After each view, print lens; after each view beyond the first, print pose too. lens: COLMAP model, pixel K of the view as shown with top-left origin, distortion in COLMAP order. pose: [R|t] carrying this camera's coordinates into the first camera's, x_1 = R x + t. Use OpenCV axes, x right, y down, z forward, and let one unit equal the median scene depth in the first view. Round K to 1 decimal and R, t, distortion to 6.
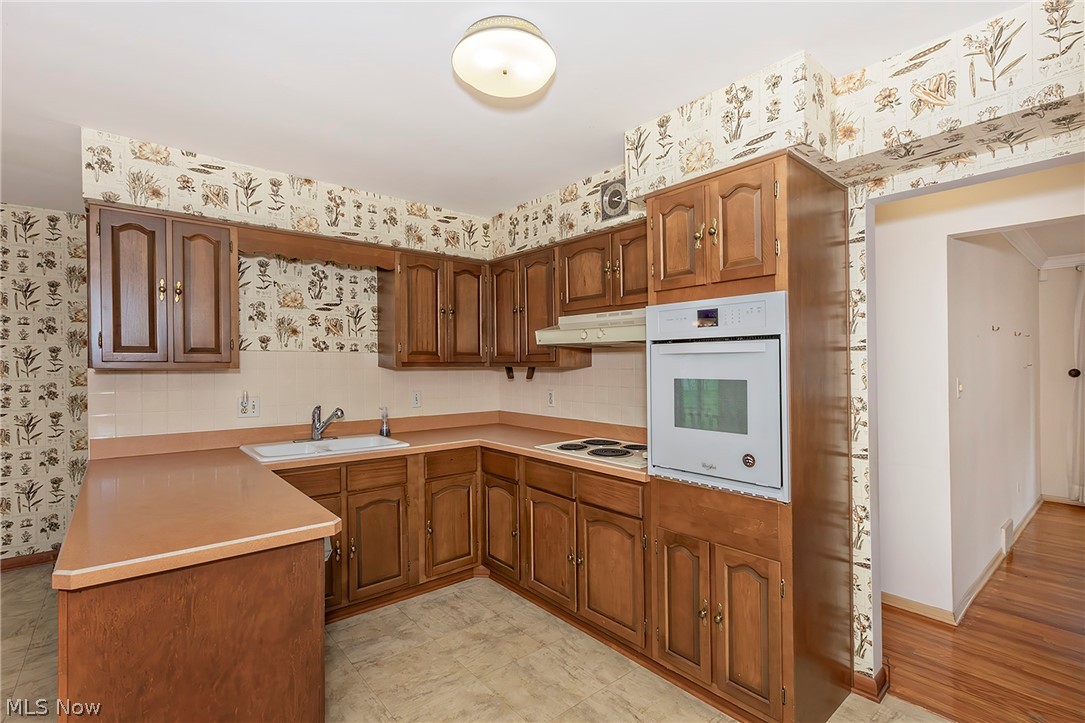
lens RADIAL K [[504.3, 0, 510.1], [0, 504.3, 366.2], [0, 0, 1]] dist [0.002526, 0.001215]
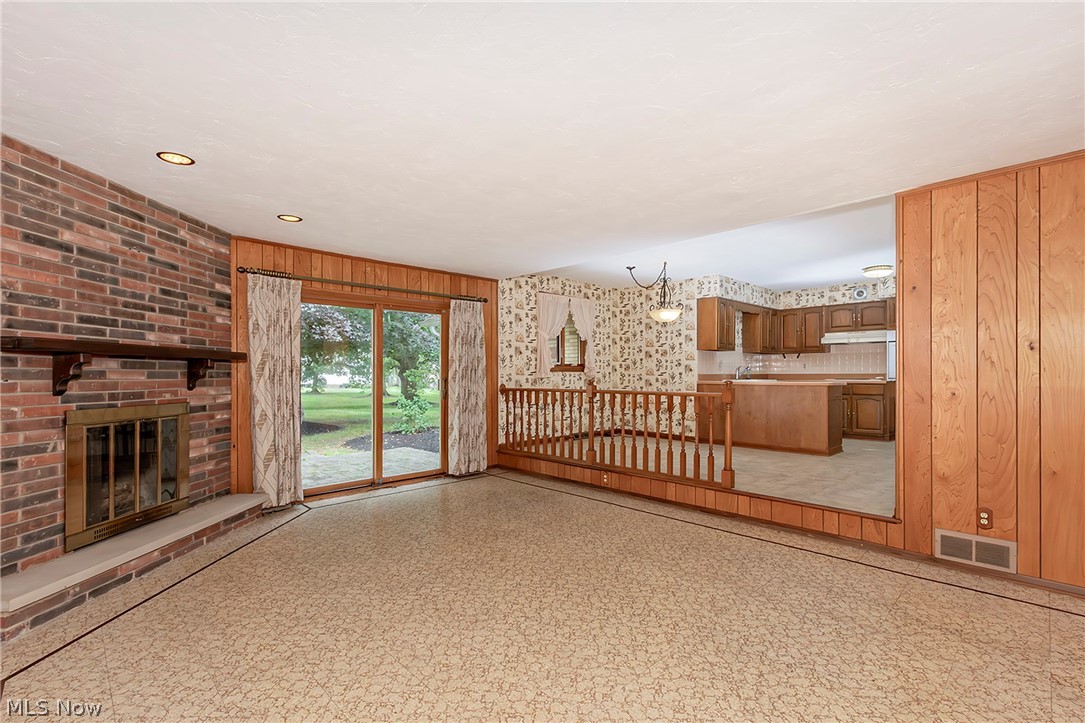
lens RADIAL K [[471.3, 0, 546.3], [0, 471.3, 379.8], [0, 0, 1]] dist [0.011318, 0.000125]
pose [[0.996735, -0.001629, 0.080721, -1.808878], [0.000899, 0.999958, 0.009086, 0.142077], [-0.080732, -0.008984, 0.996695, -1.580658]]
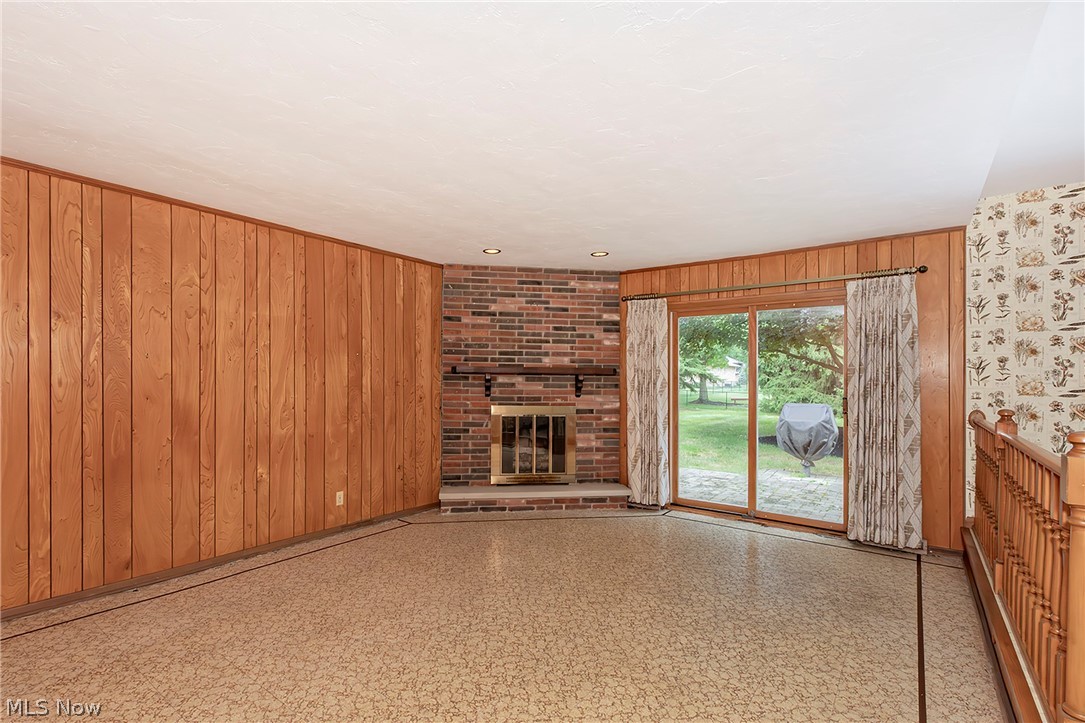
lens RADIAL K [[504.3, 0, 488.6], [0, 504.3, 385.0], [0, 0, 1]] dist [0.002526, 0.001215]
pose [[0.225731, 0.016487, -0.974050, -0.879791], [-0.011069, 0.999836, 0.014359, 0.112207], [0.974127, 0.007540, 0.225877, -0.932854]]
